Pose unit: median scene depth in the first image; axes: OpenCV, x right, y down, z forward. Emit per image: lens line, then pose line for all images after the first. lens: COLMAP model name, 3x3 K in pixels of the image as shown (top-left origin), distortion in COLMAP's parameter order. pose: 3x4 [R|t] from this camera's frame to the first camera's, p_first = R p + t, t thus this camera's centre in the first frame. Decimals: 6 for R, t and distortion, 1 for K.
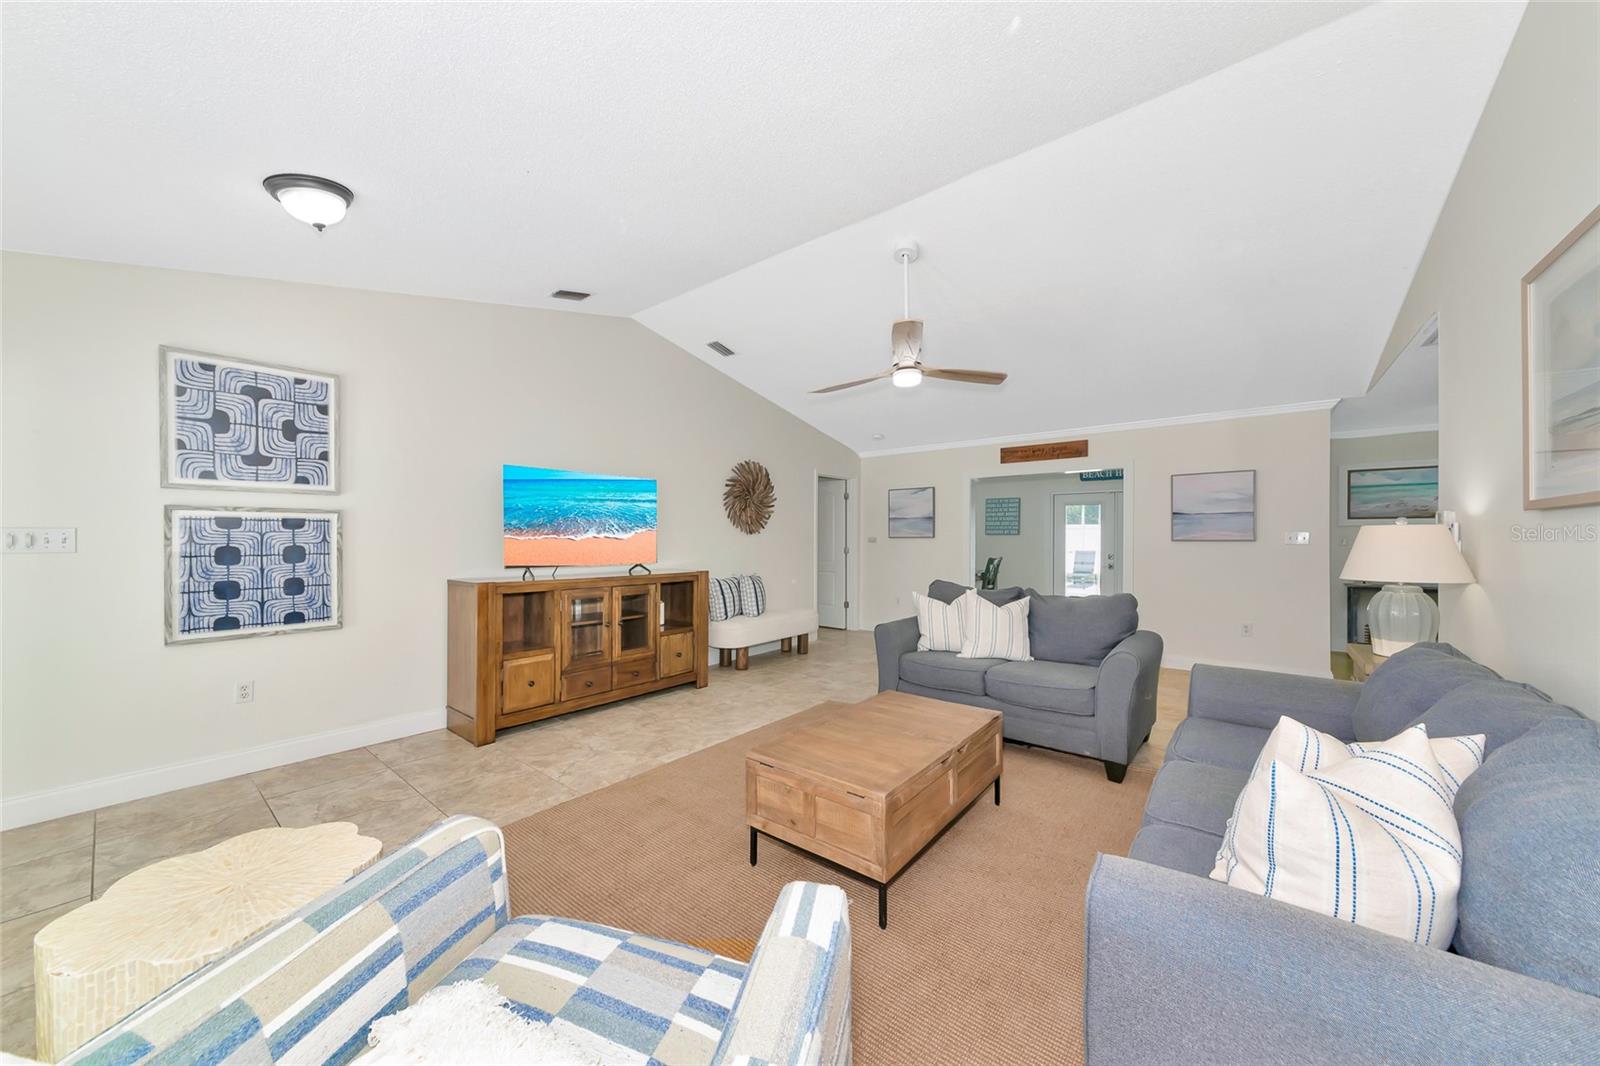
lens RADIAL K [[560.7, 0, 800.1], [0, 560.7, 538.4], [0, 0, 1]] dist [0.000791, 0.000037]
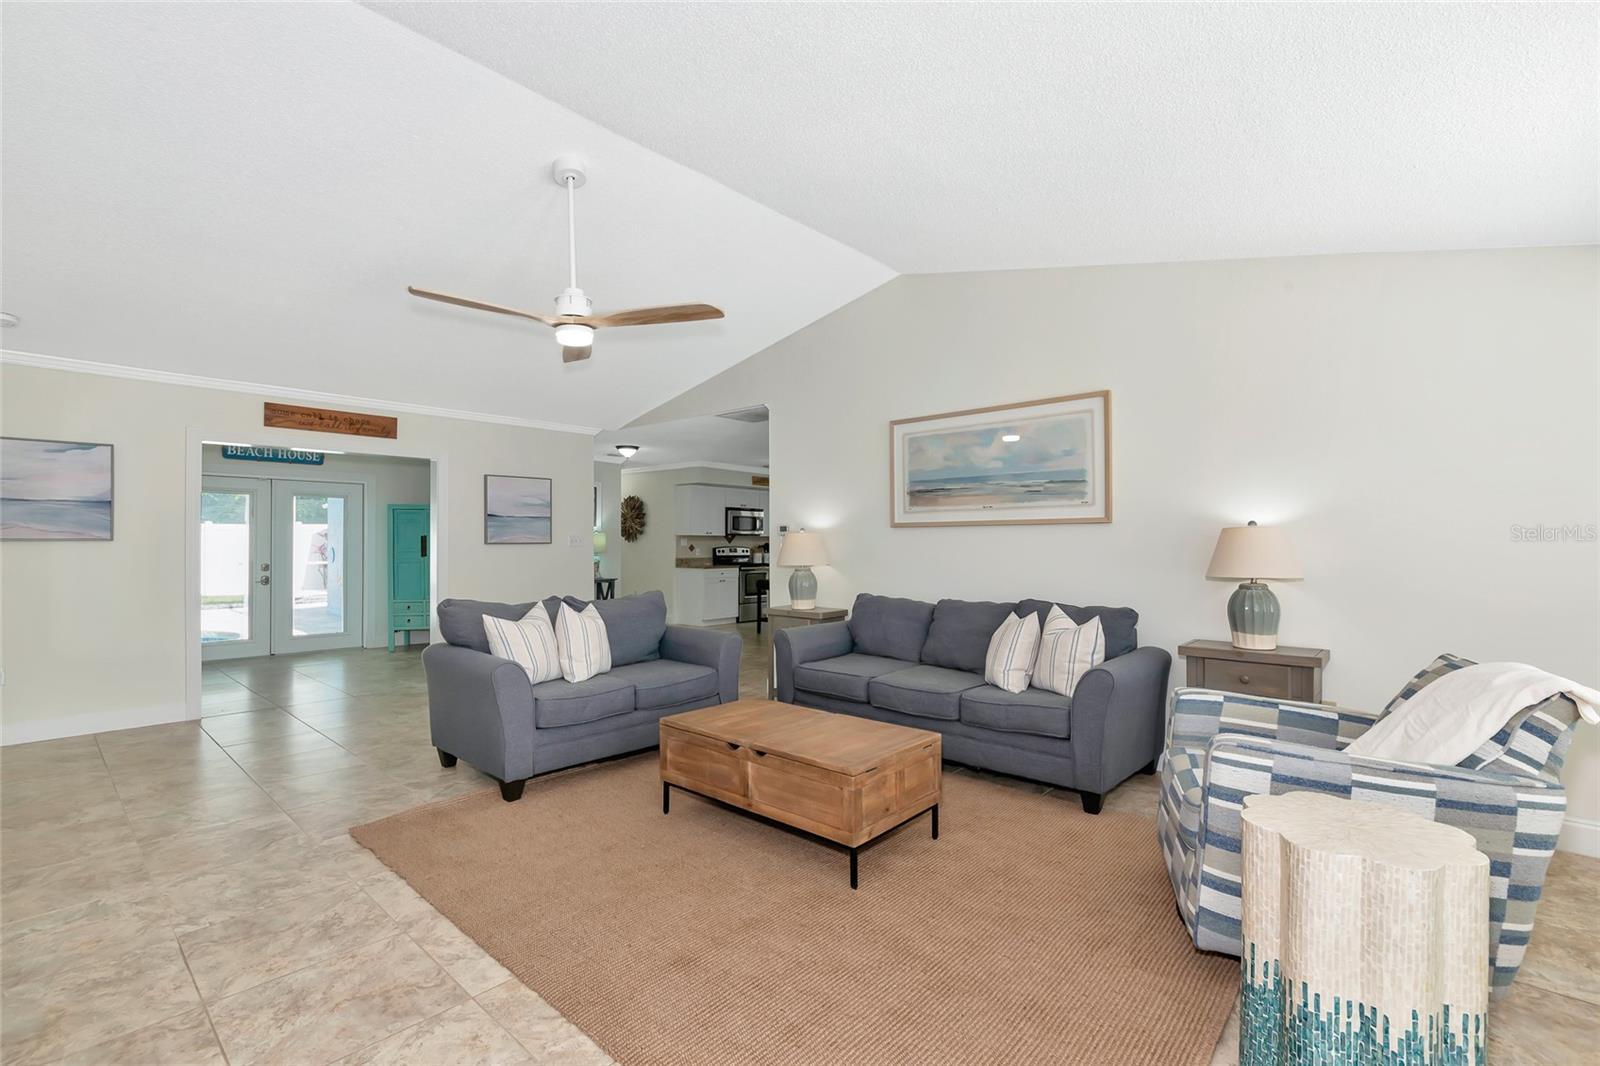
lens RADIAL K [[713.1, 0, 797.0], [0, 713.1, 537.8], [0, 0, 1]] dist [-0.003201, -0.000350]
pose [[0.058678, 0.005477, 0.998262, -0.594063], [0.003154, 0.999979, -0.005671, 0.002761], [-0.998272, 0.003481, 0.058659, 0.477491]]
